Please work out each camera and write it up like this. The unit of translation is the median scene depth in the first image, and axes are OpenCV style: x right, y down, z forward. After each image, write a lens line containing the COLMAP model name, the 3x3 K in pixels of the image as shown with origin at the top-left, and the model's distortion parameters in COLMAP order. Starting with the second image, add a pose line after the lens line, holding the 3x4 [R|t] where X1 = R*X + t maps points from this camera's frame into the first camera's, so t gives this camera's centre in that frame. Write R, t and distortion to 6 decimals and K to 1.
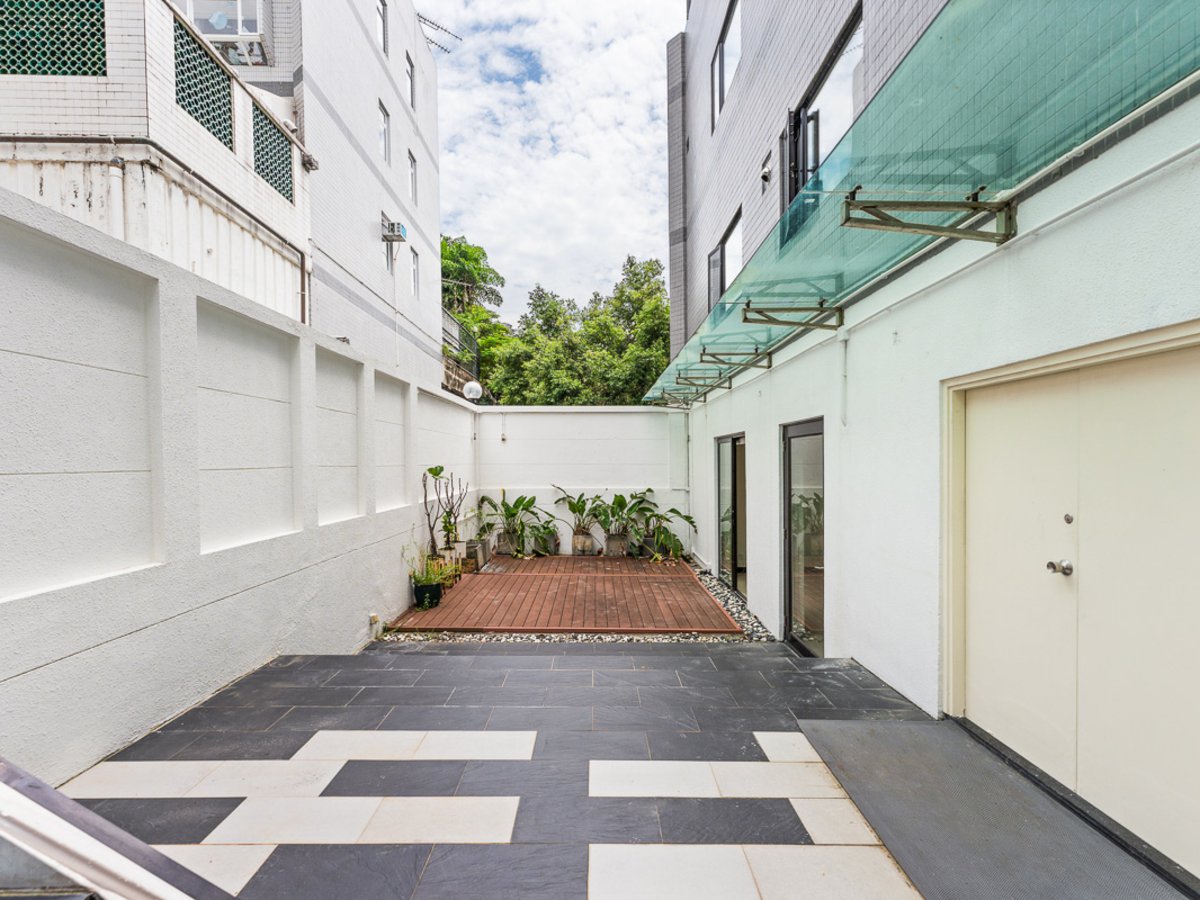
lens RADIAL K [[546.3, 0, 599.1], [0, 546.3, 454.6], [0, 0, 1]] dist [0.003086, -0.001314]
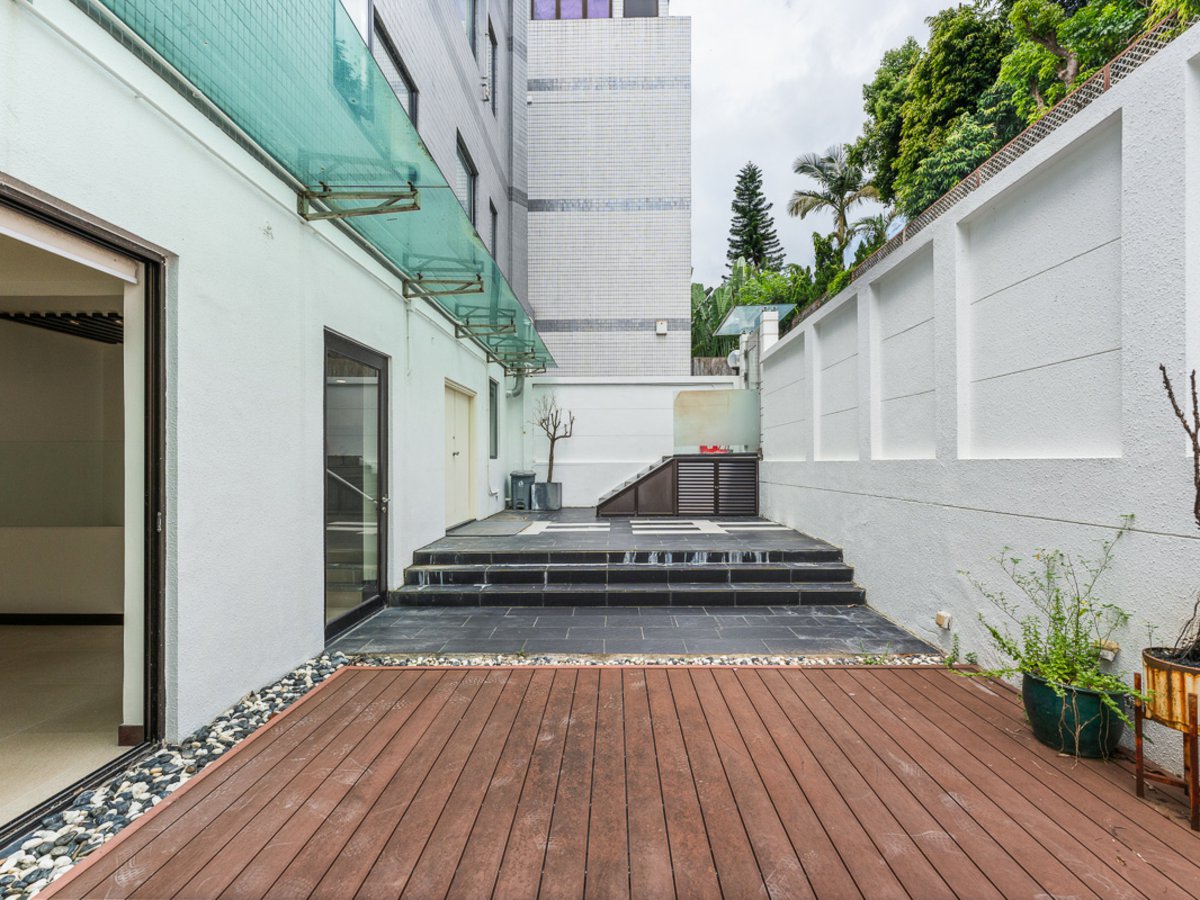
lens RADIAL K [[546.3, 0, 601.5], [0, 546.3, 457.2], [0, 0, 1]] dist [0.003086, -0.001314]
pose [[-0.999428, 0.001705, 0.033781, -0.023960], [0.000865, 0.999690, -0.024873, 0.102721], [-0.033813, -0.024830, -0.999120, 1.377982]]
